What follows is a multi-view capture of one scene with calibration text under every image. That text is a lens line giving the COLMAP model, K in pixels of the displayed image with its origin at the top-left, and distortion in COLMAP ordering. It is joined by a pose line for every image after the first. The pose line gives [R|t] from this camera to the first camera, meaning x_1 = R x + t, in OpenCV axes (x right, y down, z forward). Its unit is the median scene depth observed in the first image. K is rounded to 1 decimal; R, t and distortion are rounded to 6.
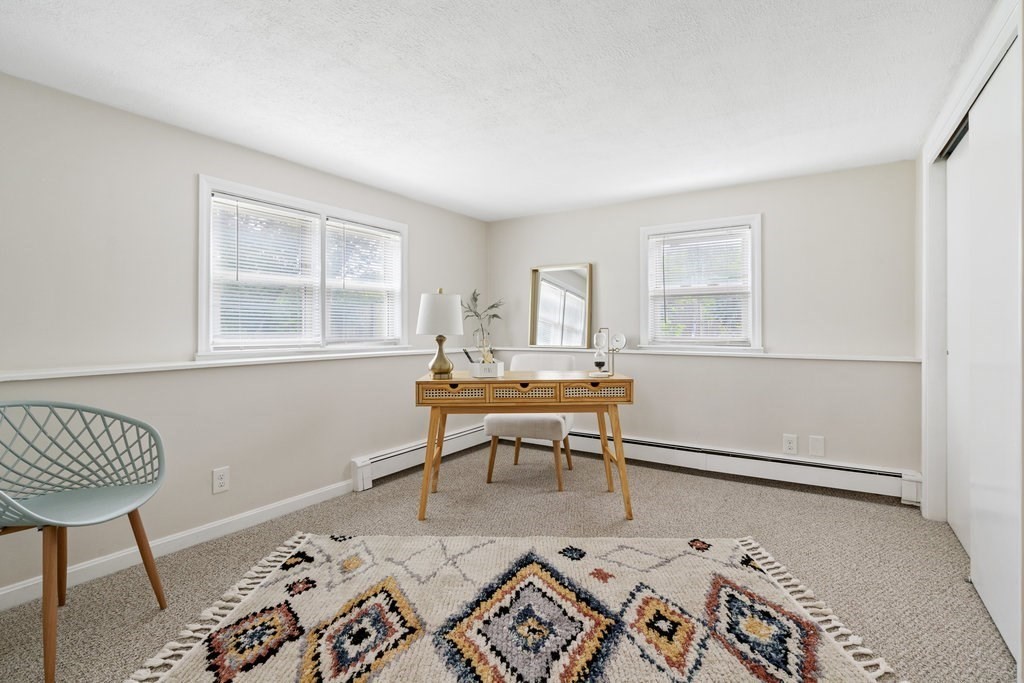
lens RADIAL K [[472.3, 0, 505.7], [0, 472.3, 327.3], [0, 0, 1]] dist [-0.005594, 0.002327]
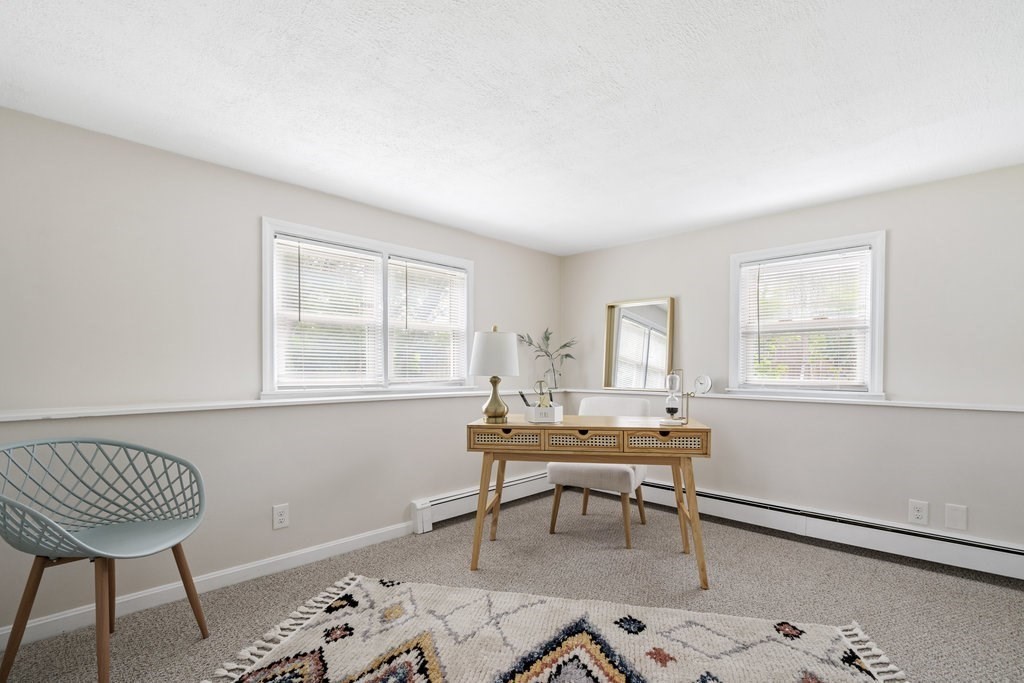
lens RADIAL K [[472.3, 0, 508.3], [0, 472.3, 379.6], [0, 0, 1]] dist [-0.005594, 0.002327]
pose [[0.982995, 0.007864, -0.183462, 0.080255], [-0.003277, 0.999675, 0.025293, -0.000062], [0.183601, -0.024261, 0.982701, 0.111210]]
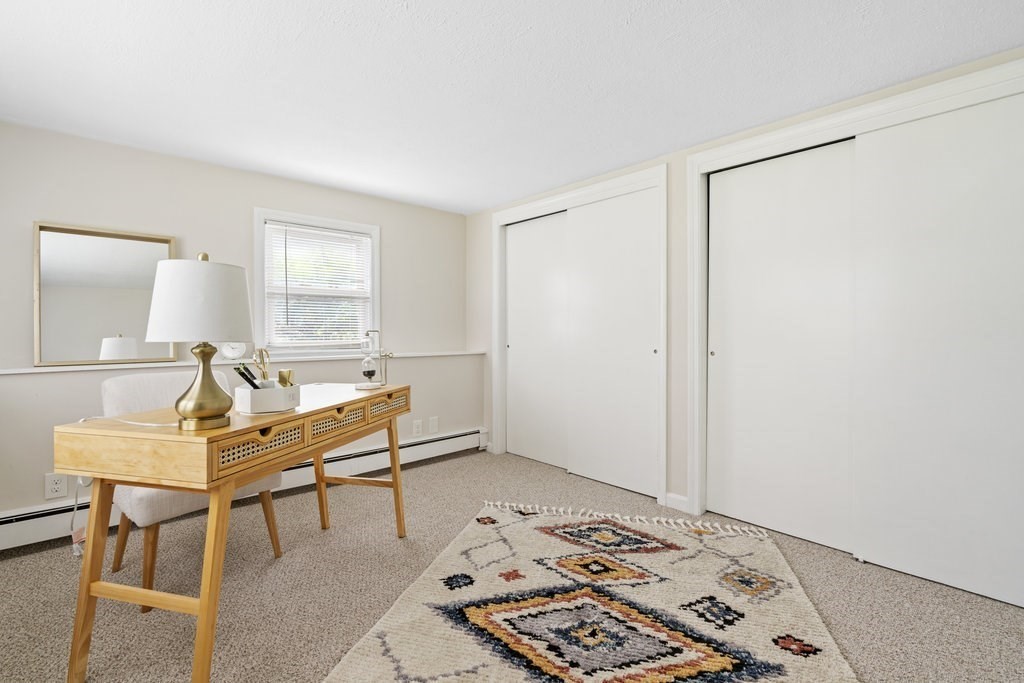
lens RADIAL K [[472.3, 0, 504.9], [0, 472.3, 331.7], [0, 0, 1]] dist [-0.005594, 0.002327]
pose [[0.249688, -0.000246, 0.968326, -0.743238], [-0.000135, 1.000000, 0.000289, 0.004503], [-0.968326, -0.000203, 0.249688, 0.729897]]
